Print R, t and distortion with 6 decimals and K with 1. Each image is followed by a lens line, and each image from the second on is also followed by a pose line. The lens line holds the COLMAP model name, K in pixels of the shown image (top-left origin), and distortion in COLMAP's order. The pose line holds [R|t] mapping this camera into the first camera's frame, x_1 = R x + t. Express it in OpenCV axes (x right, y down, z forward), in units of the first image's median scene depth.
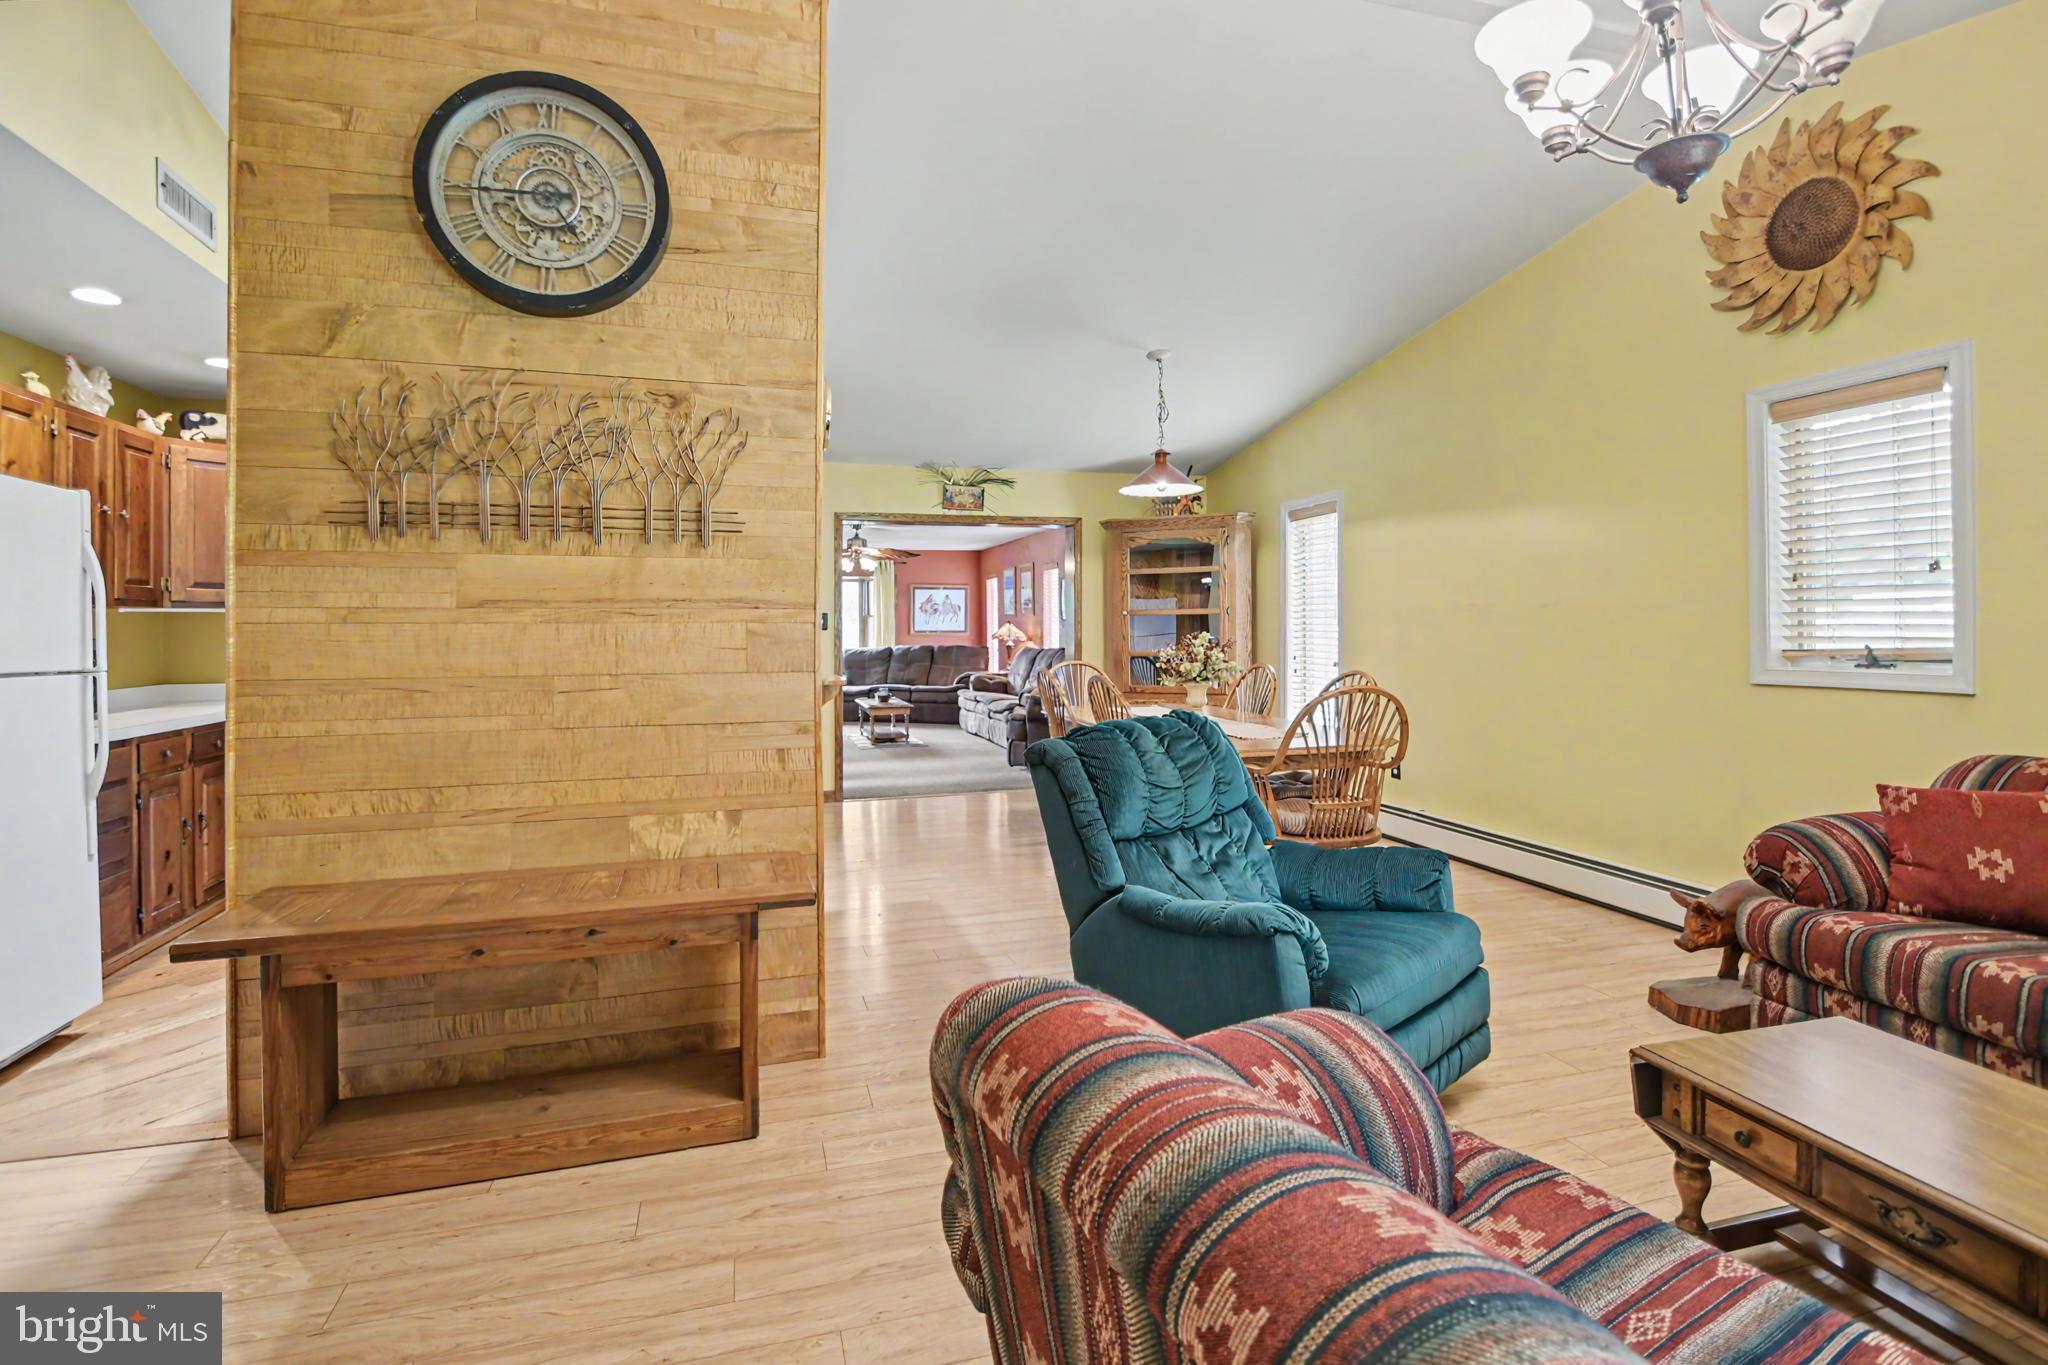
lens RADIAL K [[945.5, 0, 1014.0], [0, 945.5, 627.8], [0, 0, 1]] dist [-0.002943, -0.006392]
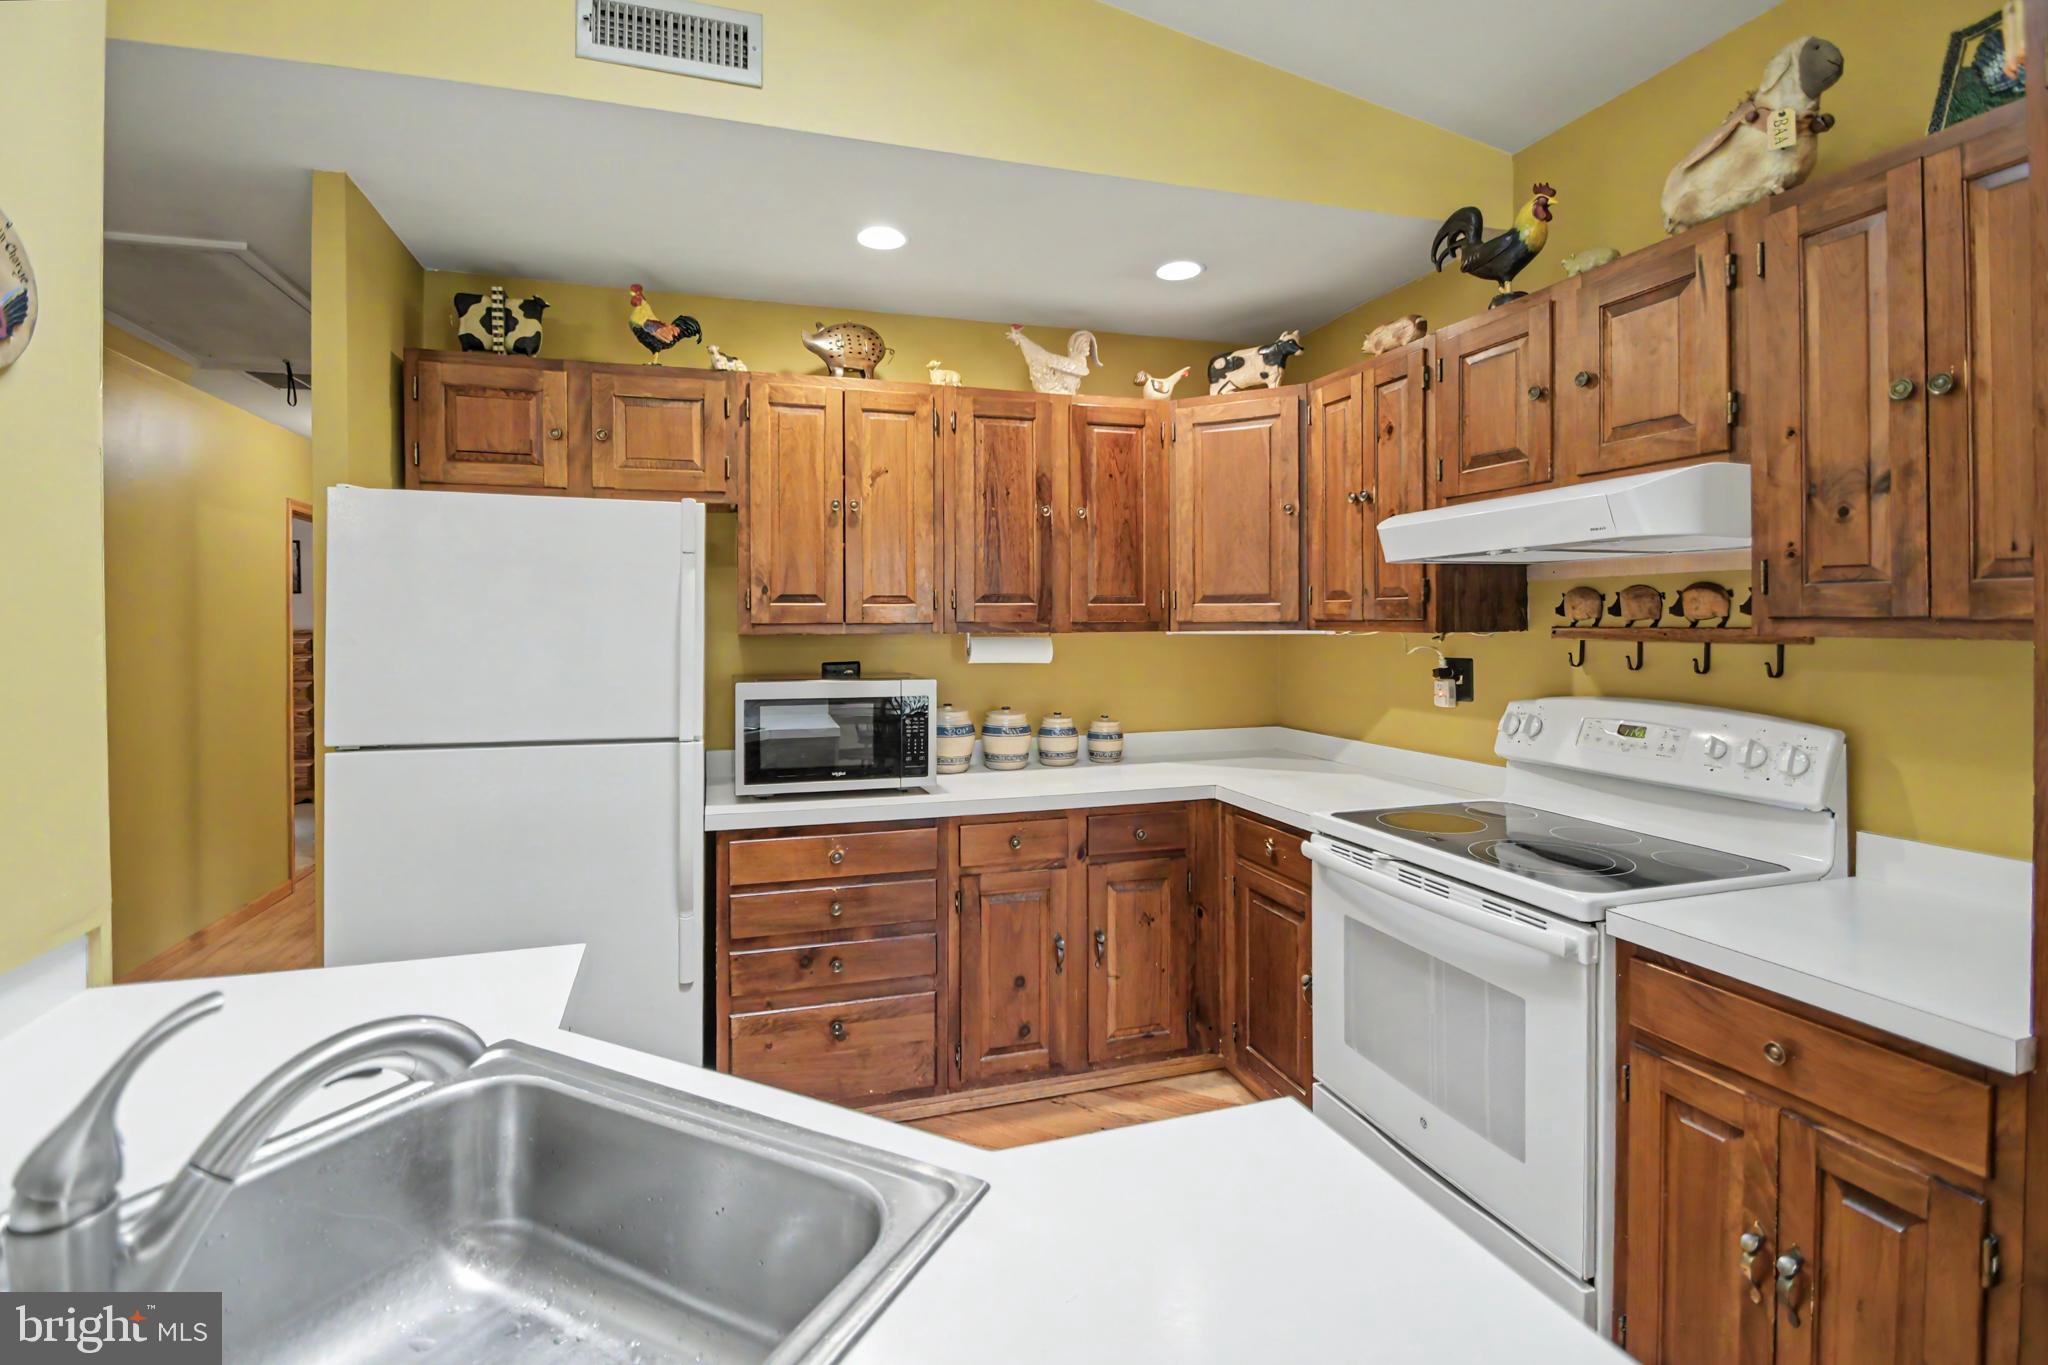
lens RADIAL K [[945.5, 0, 988.8], [0, 945.5, 630.6], [0, 0, 1]] dist [-0.002943, -0.006392]
pose [[-0.000235, 0.019513, -0.999810, -0.198635], [0.007961, 0.999778, 0.019511, -0.048337], [0.999968, -0.007955, -0.000390, 1.086825]]
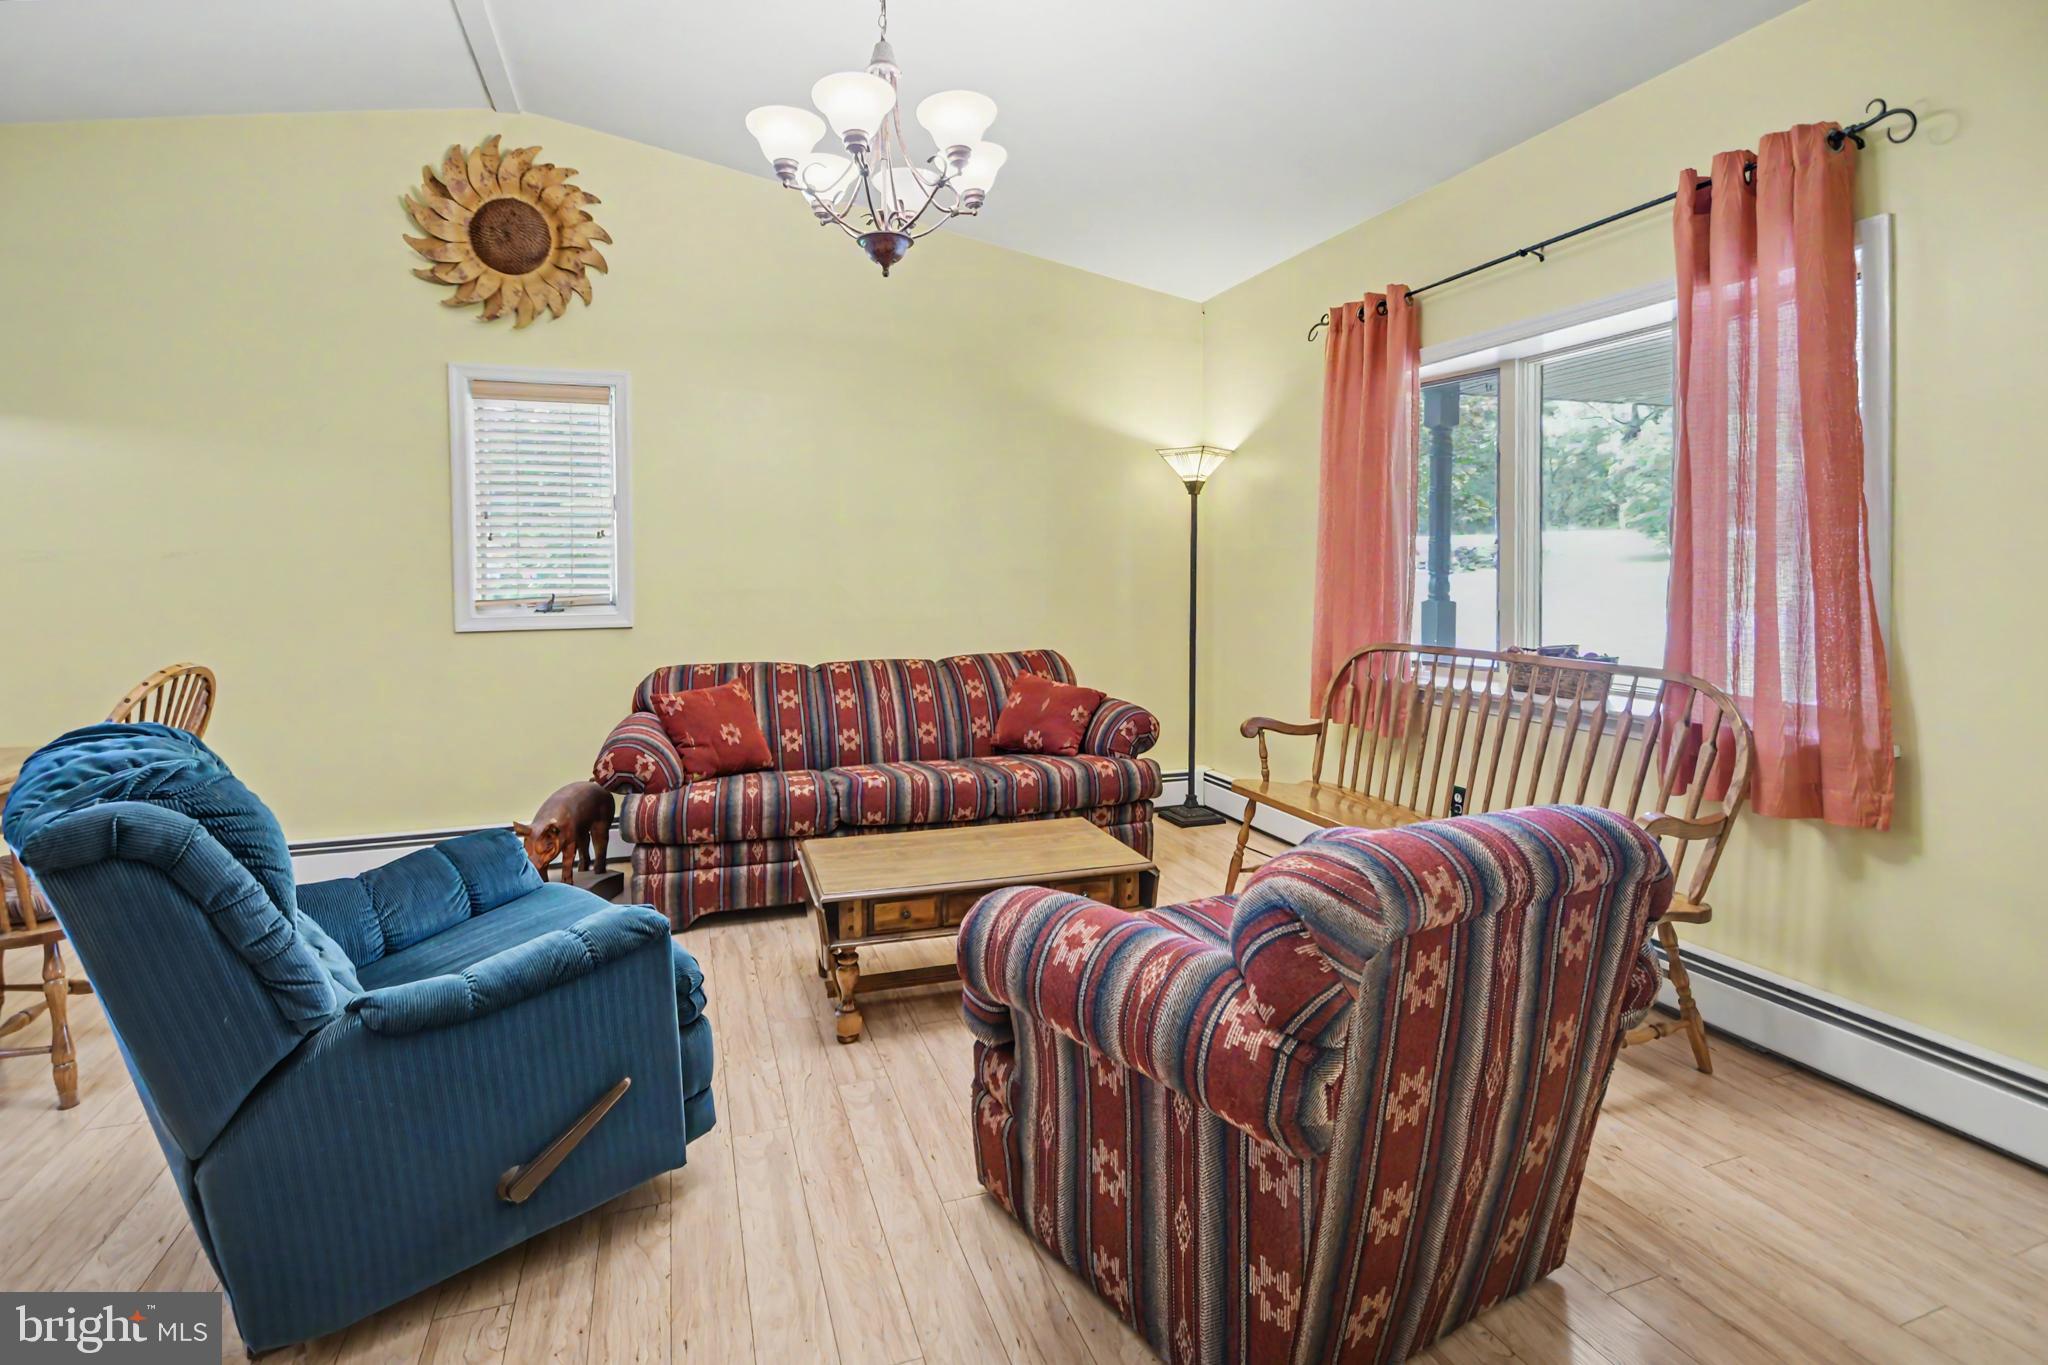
lens RADIAL K [[945.5, 0, 999.8], [0, 945.5, 593.5], [0, 0, 1]] dist [-0.002943, -0.006392]
pose [[-0.036333, -0.012053, 0.999267, -0.362574], [0.004733, 0.999914, 0.012233, 0.004931], [-0.999329, 0.005174, -0.036272, 0.441018]]
